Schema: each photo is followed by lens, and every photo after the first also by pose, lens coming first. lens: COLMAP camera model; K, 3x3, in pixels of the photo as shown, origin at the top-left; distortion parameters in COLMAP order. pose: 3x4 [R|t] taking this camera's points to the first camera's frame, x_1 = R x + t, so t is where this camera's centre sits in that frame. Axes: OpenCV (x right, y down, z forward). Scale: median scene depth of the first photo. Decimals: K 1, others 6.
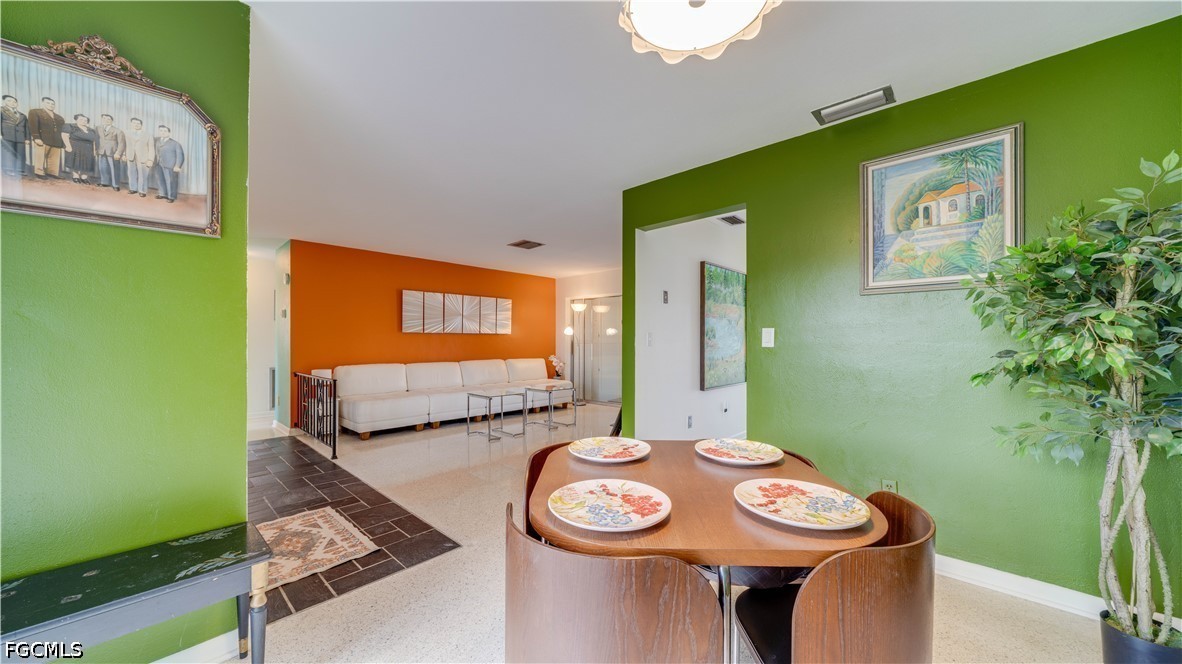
lens RADIAL K [[409.1, 0, 582.6], [0, 409.1, 342.3], [0, 0, 1]] dist [0.001999, 0.000643]
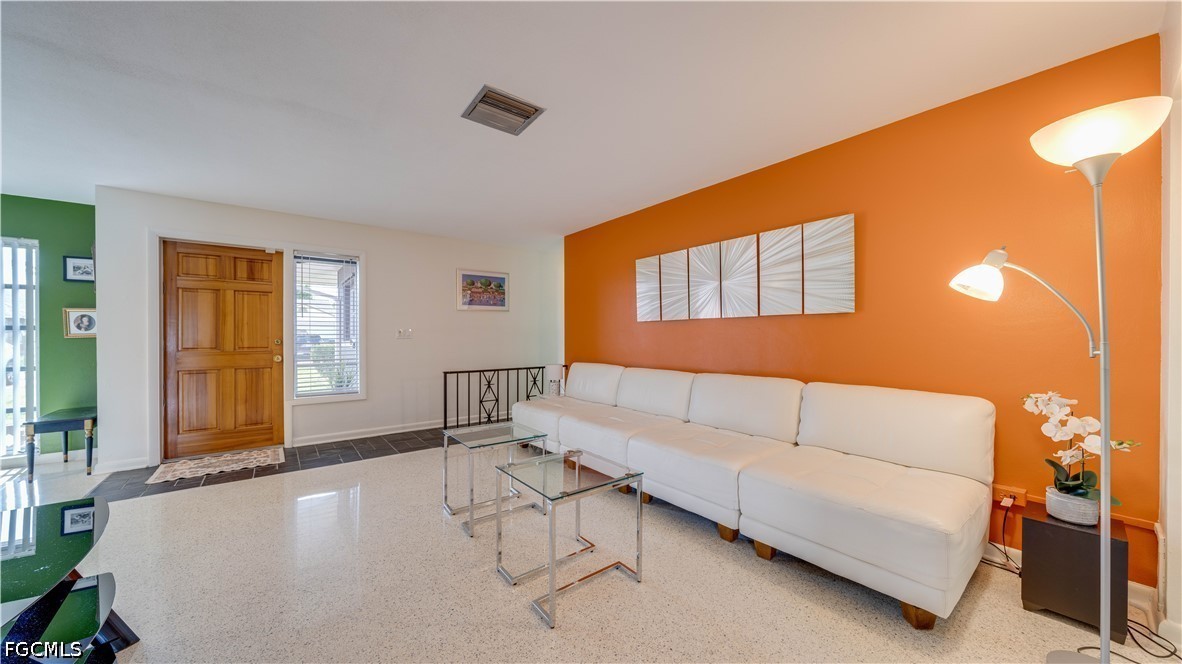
lens RADIAL K [[409.1, 0, 586.4], [0, 409.1, 334.2], [0, 0, 1]] dist [0.001999, 0.000643]
pose [[-0.141145, -0.001341, -0.989988, 0.291213], [0.001748, 0.999997, -0.001604, -0.002211], [0.989987, -0.001957, -0.141142, 1.139891]]
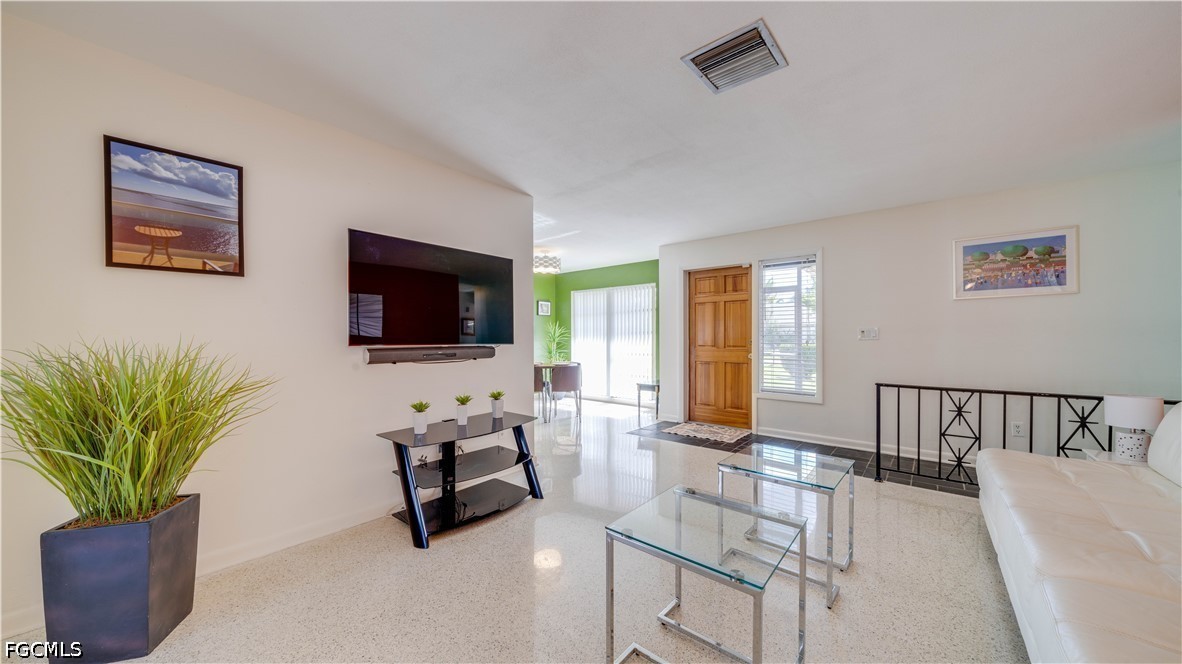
lens RADIAL K [[409.1, 0, 585.3], [0, 409.1, 339.0], [0, 0, 1]] dist [0.001999, 0.000643]
pose [[-0.997806, 0.002572, -0.066157, 0.023394], [0.002296, 0.999988, 0.004247, -0.001026], [0.066167, 0.004086, -0.997800, 1.337913]]
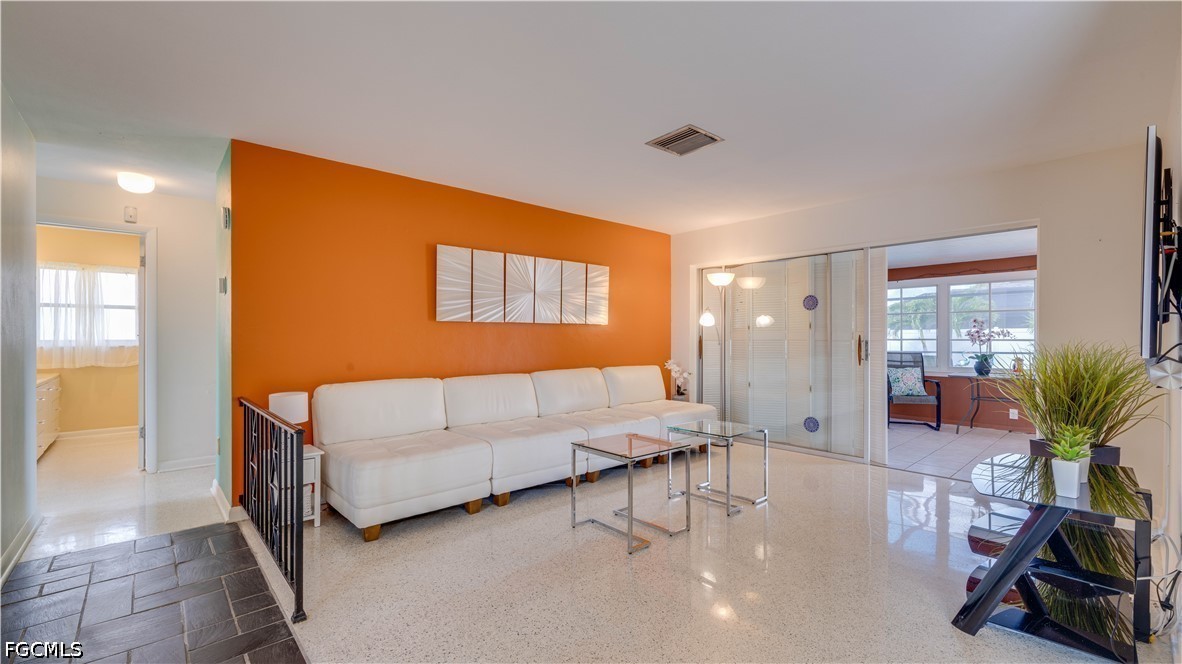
lens RADIAL K [[485.9, 0, 585.6], [0, 485.9, 336.4], [0, 0, 1]] dist [0.002671, -0.000125]
pose [[0.997140, -0.002683, -0.075529, -0.213379], [0.002348, 0.999987, -0.004529, -0.000535], [0.075541, 0.004339, 0.997133, 0.405216]]
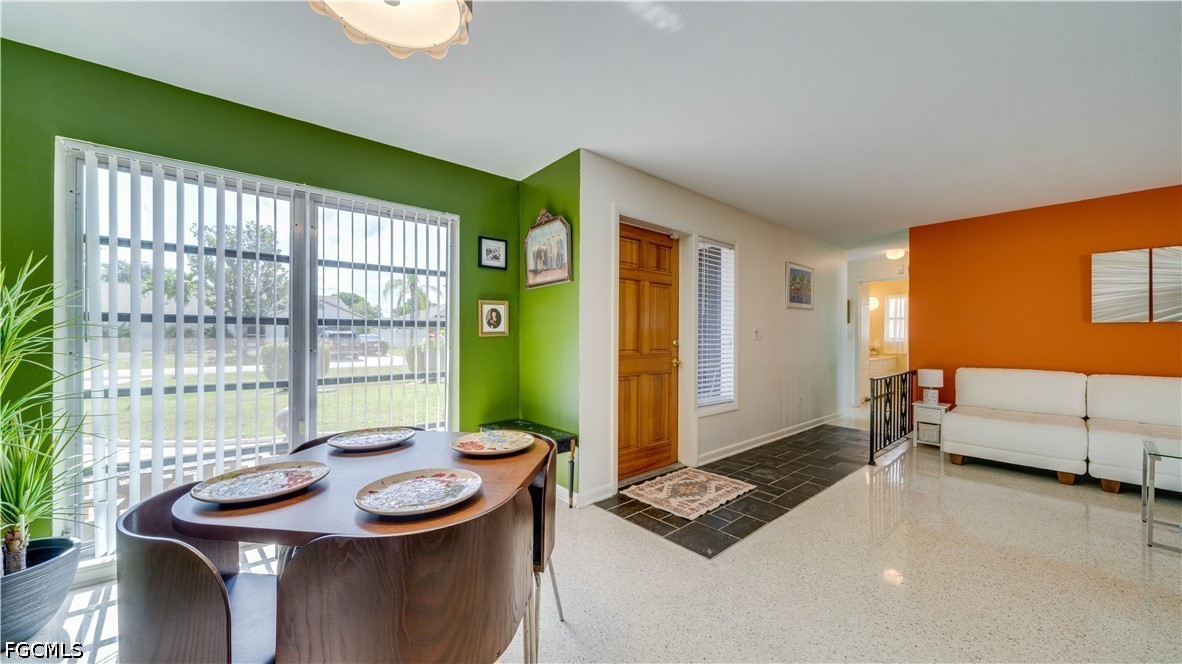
lens RADIAL K [[409.1, 0, 595.5], [0, 409.1, 336.8], [0, 0, 1]] dist [0.001999, 0.000643]
pose [[-0.094035, 0.000505, -0.995569, 0.275177], [-0.005425, 0.999985, 0.001020, 0.000192], [0.995554, 0.005497, -0.094031, 0.356823]]
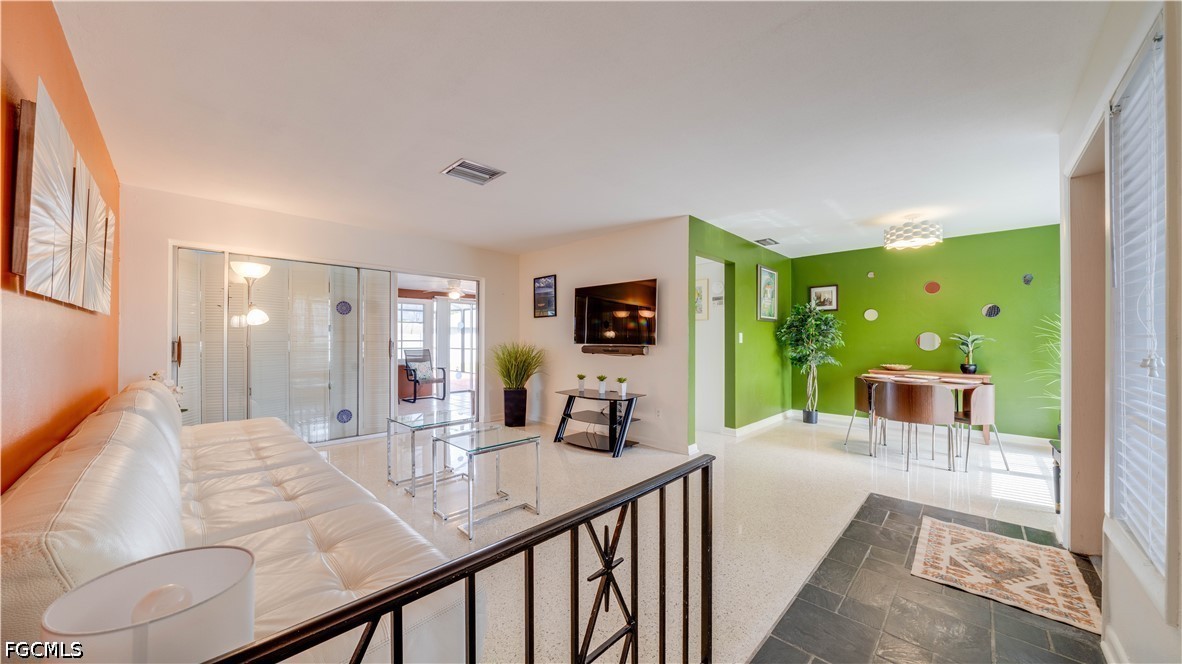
lens RADIAL K [[409.1, 0, 591.4], [0, 409.1, 337.9], [0, 0, 1]] dist [0.001999, 0.000643]
pose [[-0.001134, 0.003794, 0.999992, -0.707799], [-0.002817, 0.999989, -0.003797, -0.002114], [-0.999995, -0.002821, -0.001123, 0.828154]]
